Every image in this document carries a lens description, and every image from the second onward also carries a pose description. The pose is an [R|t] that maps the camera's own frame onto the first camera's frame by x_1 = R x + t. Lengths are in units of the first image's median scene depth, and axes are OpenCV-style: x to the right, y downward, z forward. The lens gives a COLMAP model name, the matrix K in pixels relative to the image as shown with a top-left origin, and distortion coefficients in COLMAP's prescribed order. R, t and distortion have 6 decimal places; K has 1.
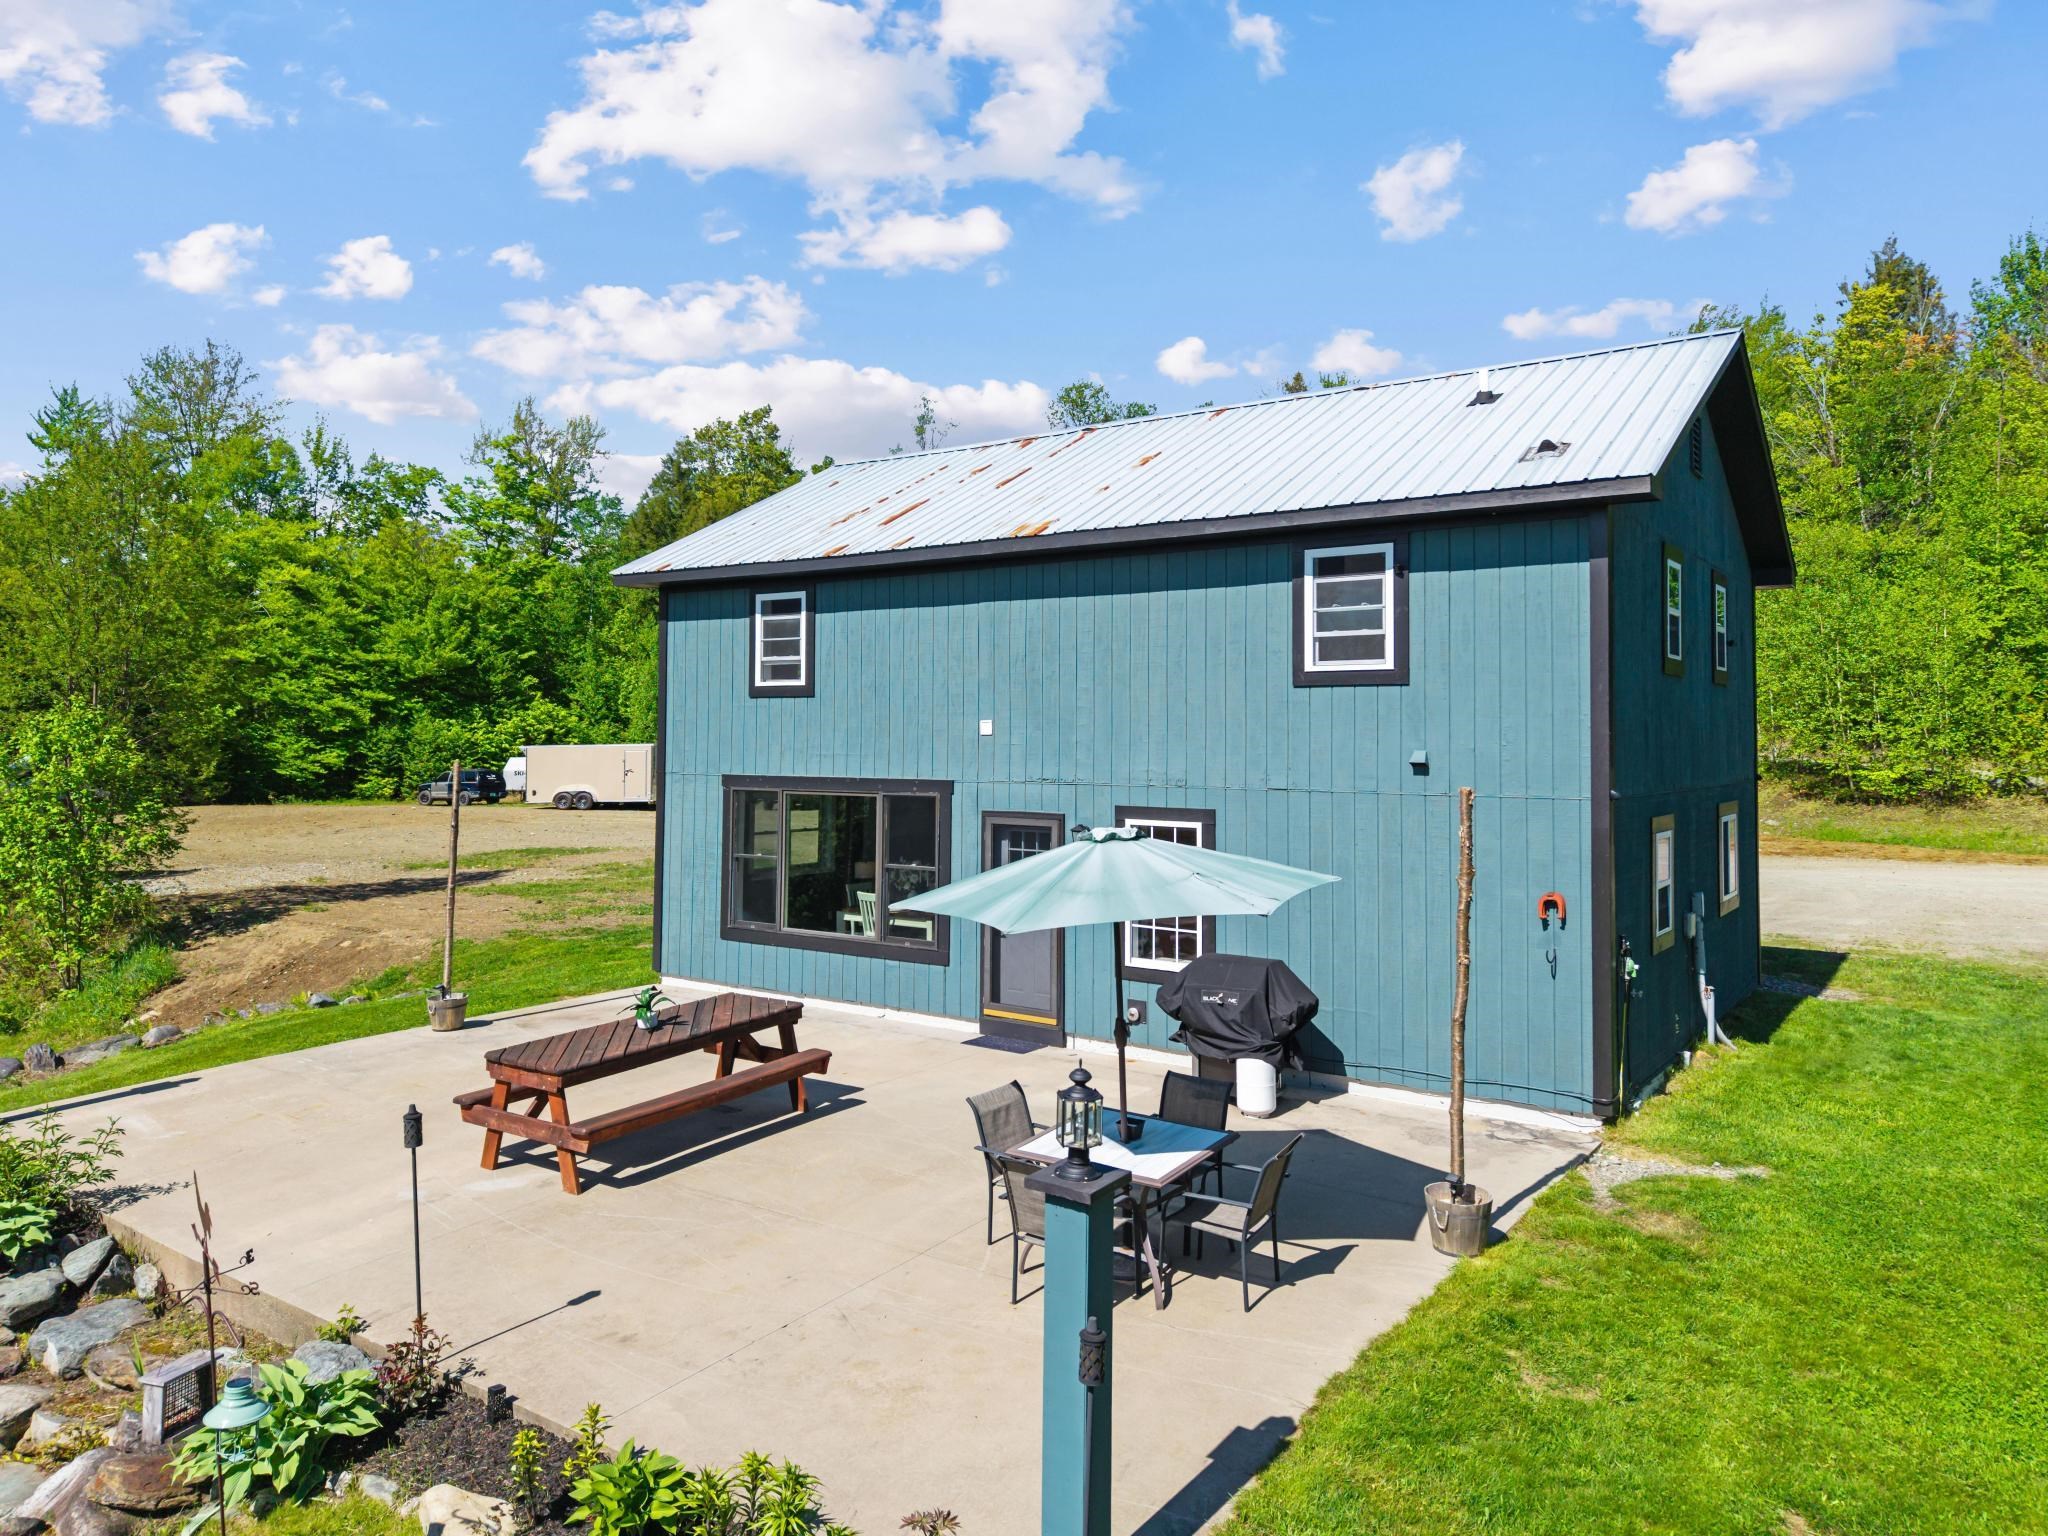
lens RADIAL K [[1385.9, 0, 1036.2], [0, 1385.9, 691.2], [0, 0, 1]] dist [0.058500, -0.095792]
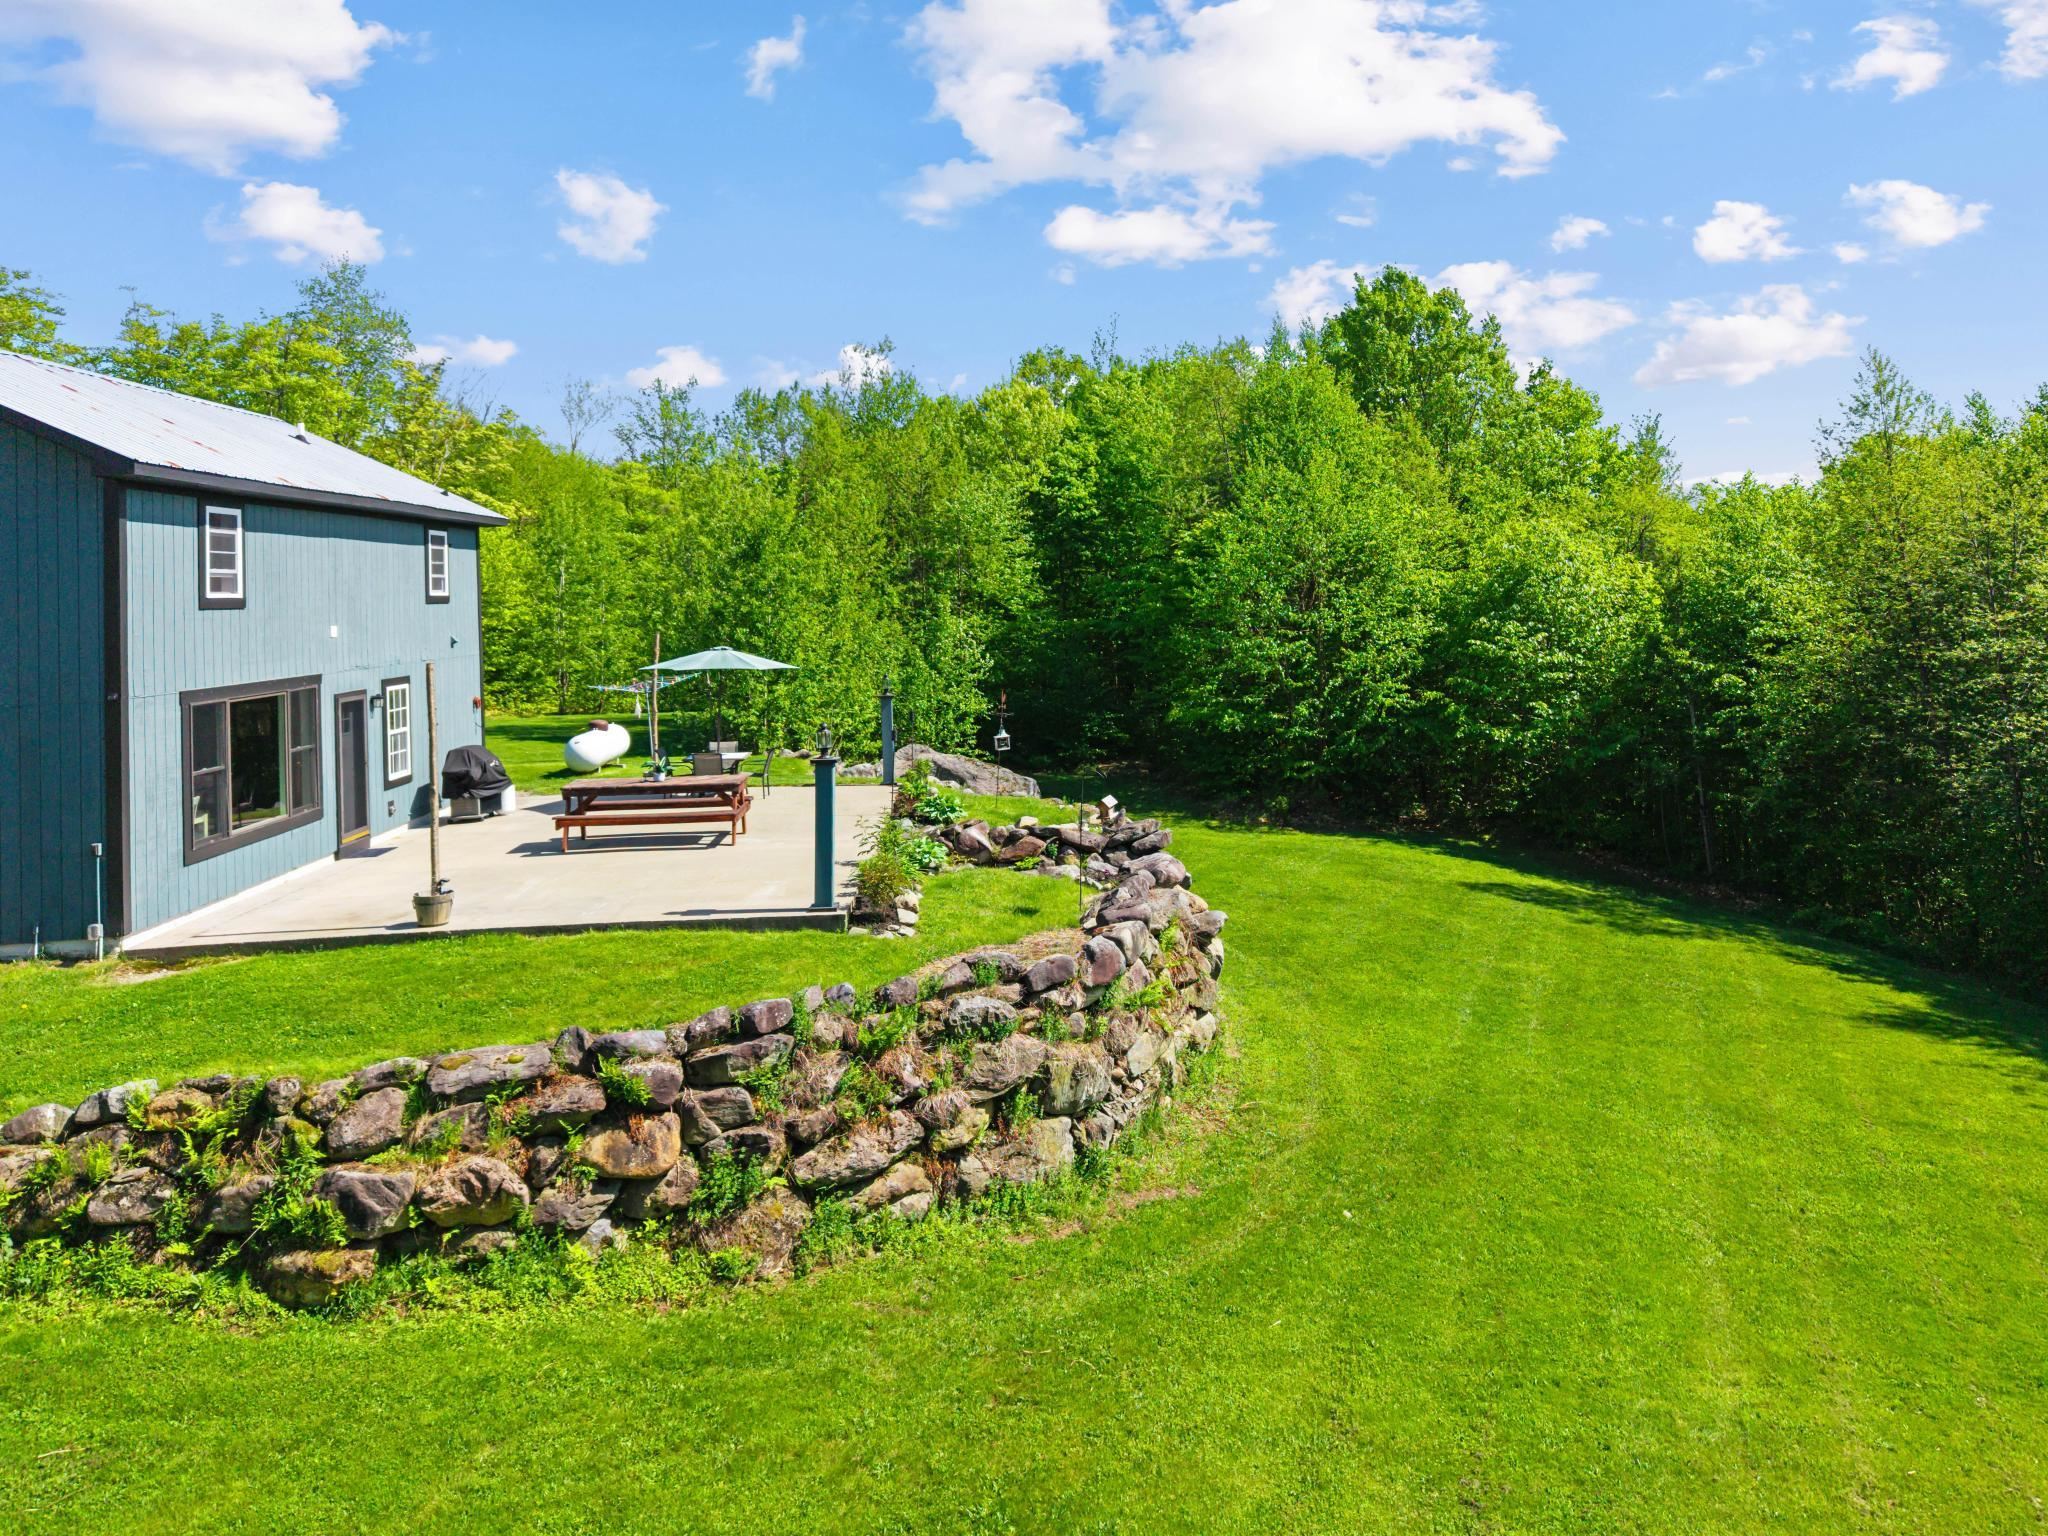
lens RADIAL K [[1453.2, 0, 1025.8], [0, 1453.2, 496.9], [0, 0, 1]] dist [0.003445, 0.005281]
pose [[-0.593468, 0.088801, 0.799944, -1.516819], [0.043676, 0.995984, -0.078161, 0.034482], [-0.803672, -0.011448, -0.594962, 1.256263]]
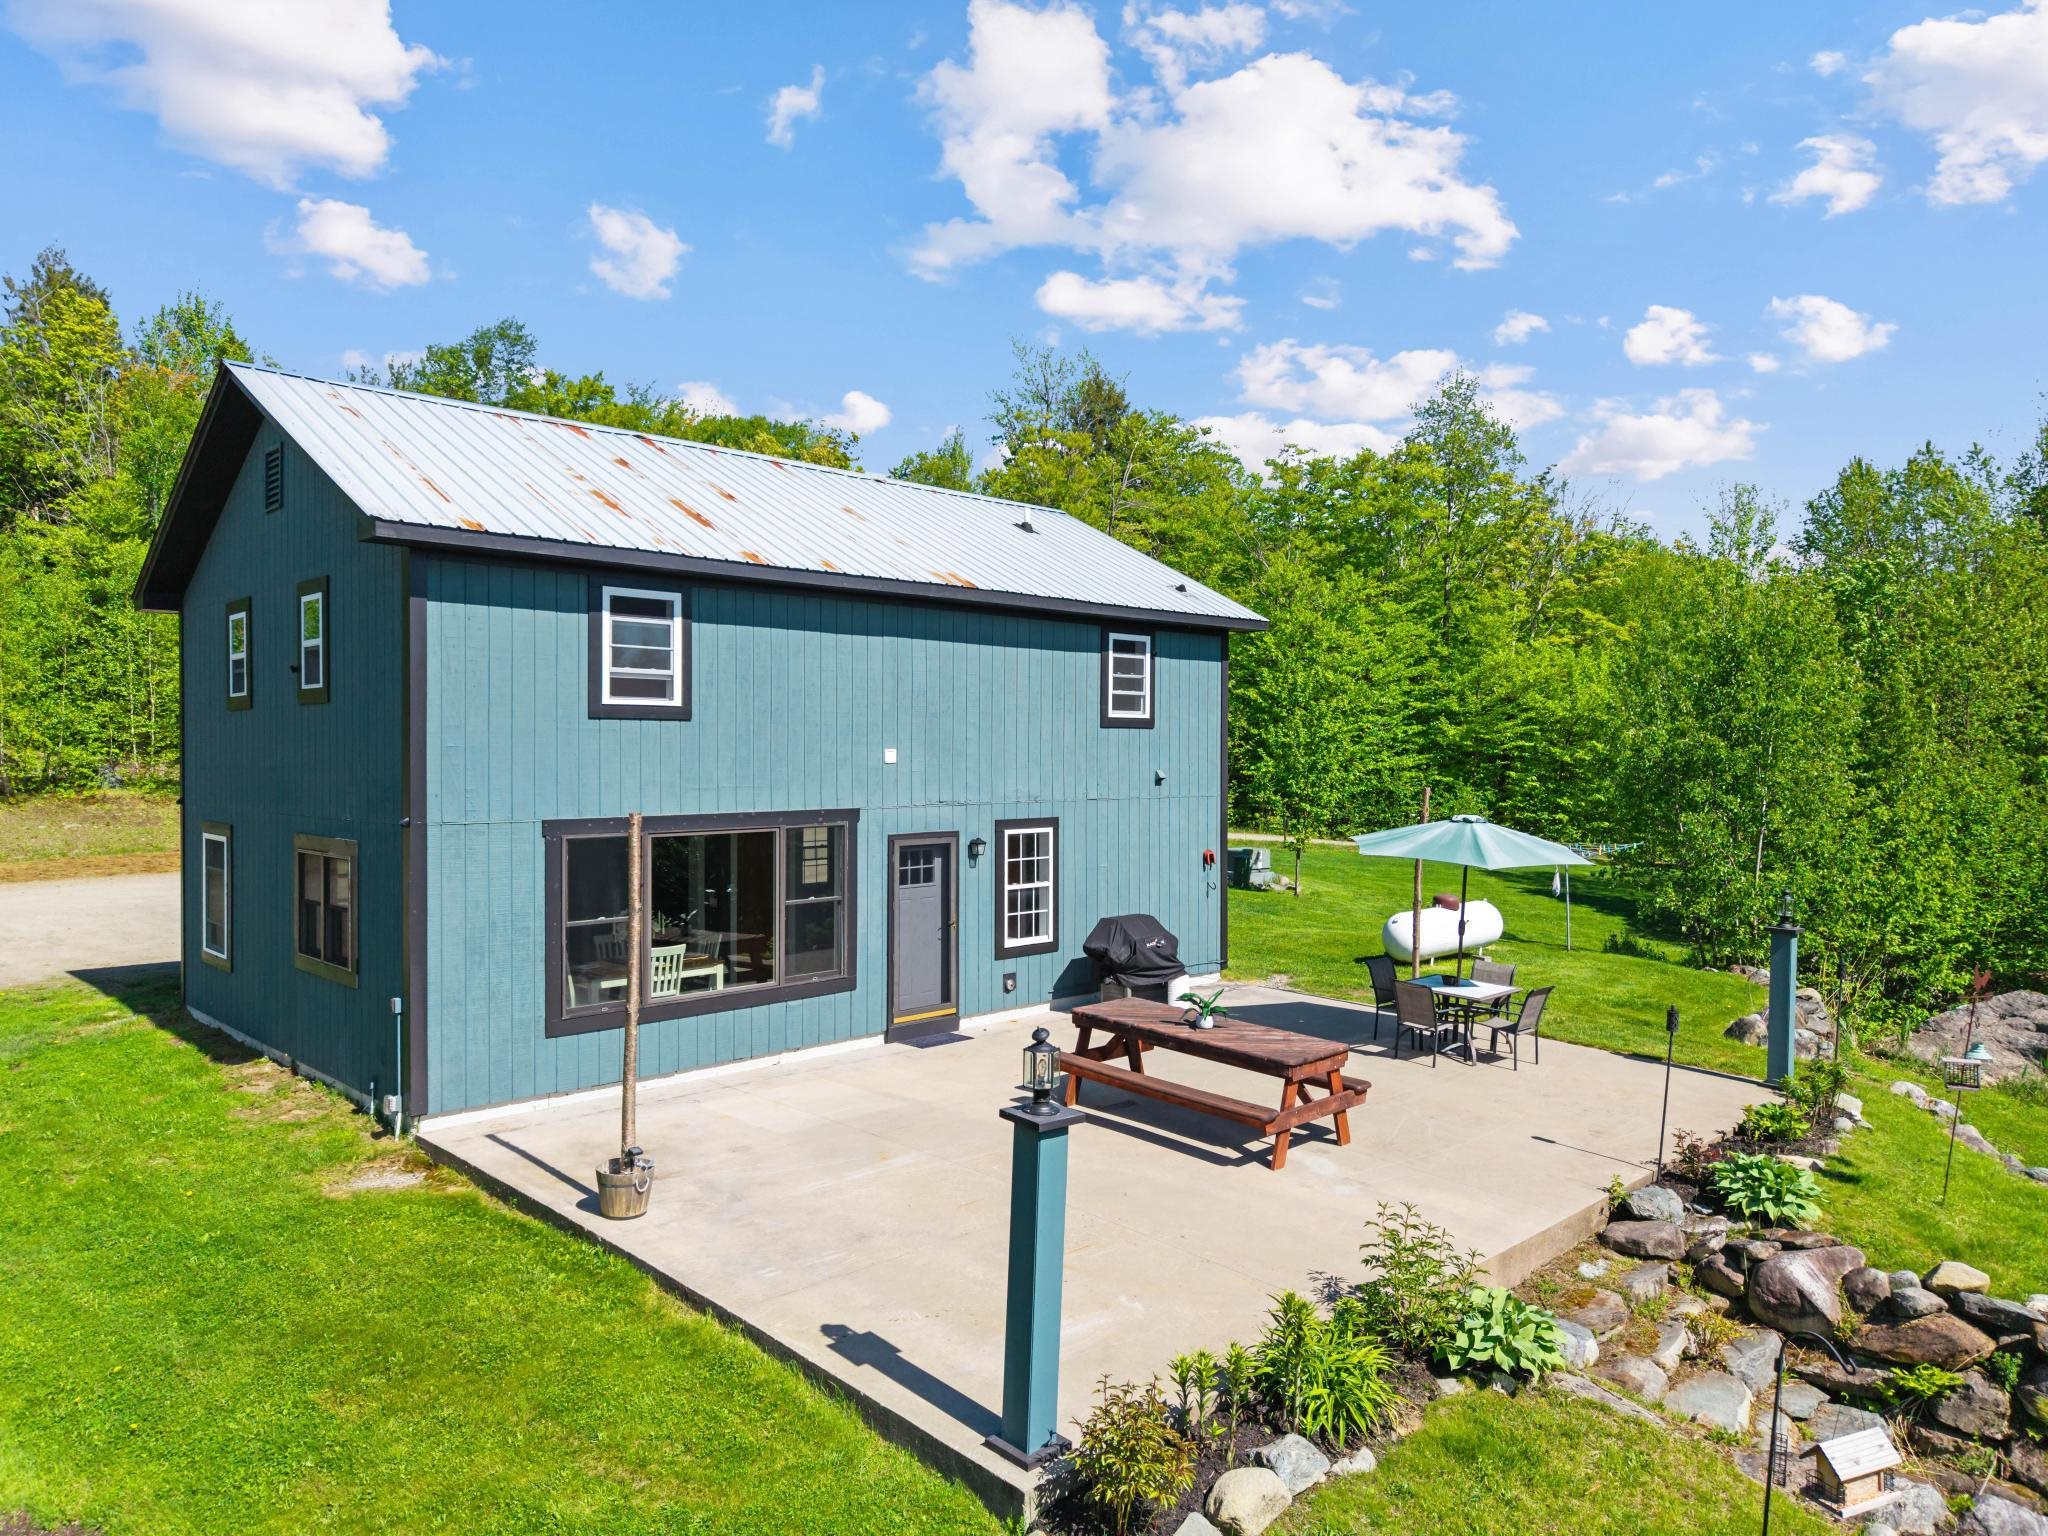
lens RADIAL K [[1360.6, 0, 1017.6], [0, 1360.6, 764.4], [0, 0, 1]] dist [0.025247, -0.028593]
pose [[0.199344, -0.005182, 0.979916, -0.996760], [-0.020186, 0.999752, 0.009393, 0.020254], [-0.979722, -0.021653, 0.199190, 0.673633]]
